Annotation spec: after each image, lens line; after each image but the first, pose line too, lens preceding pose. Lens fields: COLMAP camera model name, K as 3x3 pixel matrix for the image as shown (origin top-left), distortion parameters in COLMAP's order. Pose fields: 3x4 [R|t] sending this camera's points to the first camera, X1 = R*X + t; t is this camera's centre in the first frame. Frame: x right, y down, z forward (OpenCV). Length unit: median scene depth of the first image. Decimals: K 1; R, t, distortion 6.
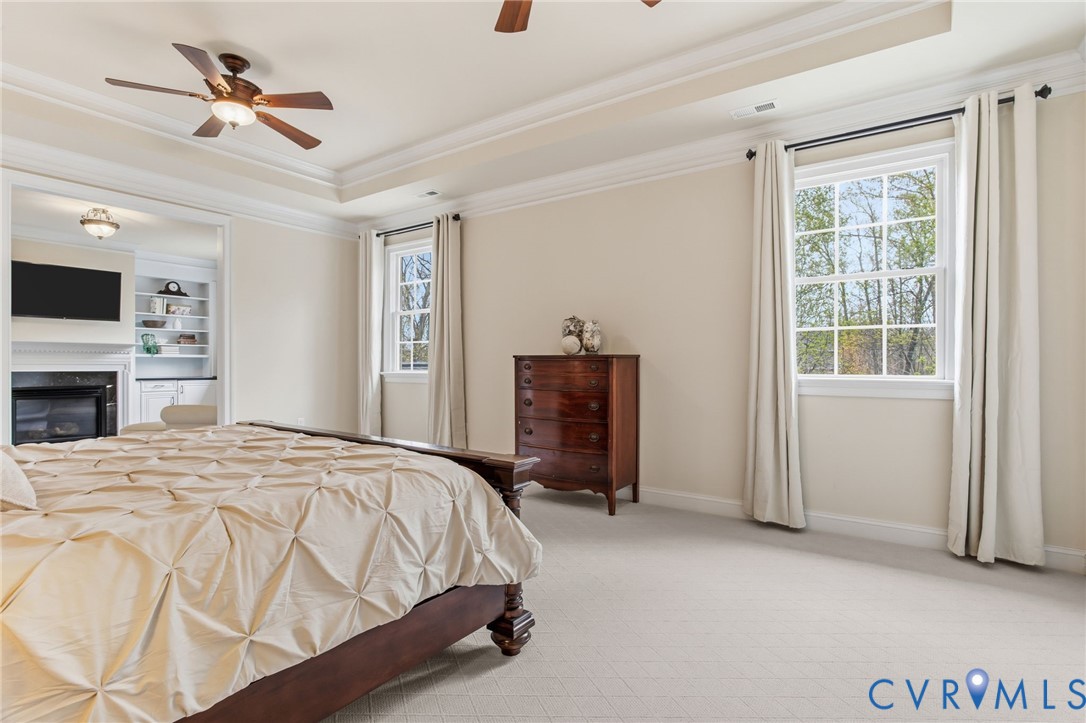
lens RADIAL K [[529.3, 0, 543.0], [0, 529.3, 361.5], [0, 0, 1]] dist [-0.001896, -0.000144]
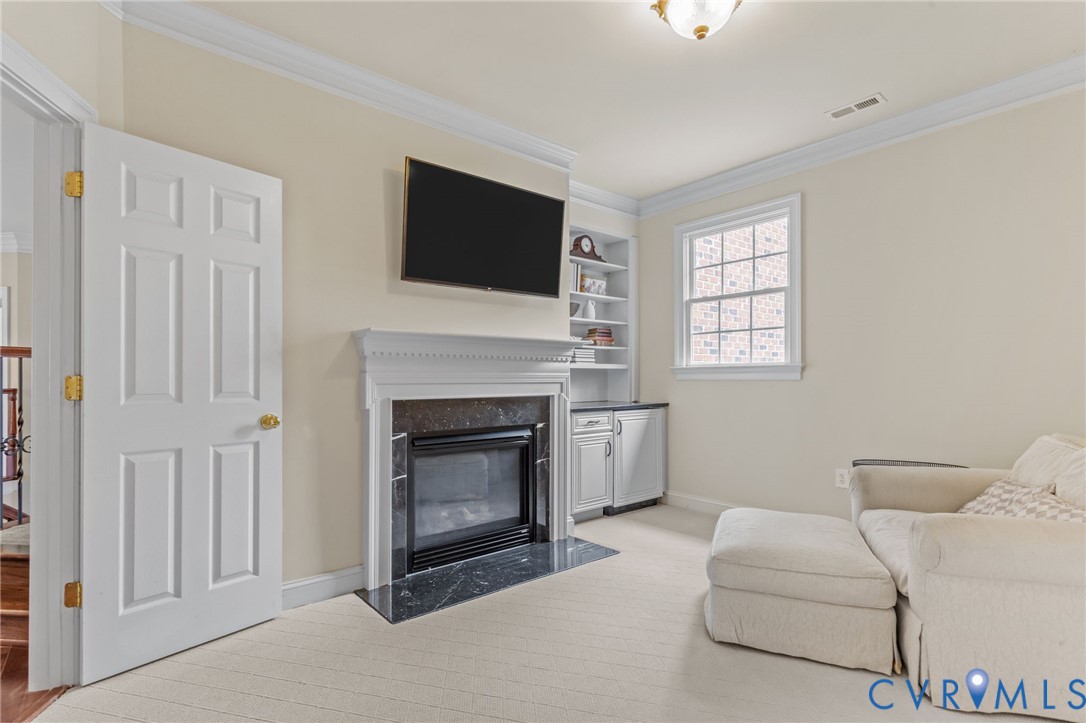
lens RADIAL K [[529.3, 0, 543.0], [0, 529.3, 361.5], [0, 0, 1]] dist [-0.001896, -0.000144]
pose [[0.964920, -0.010704, -0.262324, -0.675622], [0.004102, 0.999661, -0.025702, -0.001477], [0.262510, 0.023725, 0.964638, 0.501160]]
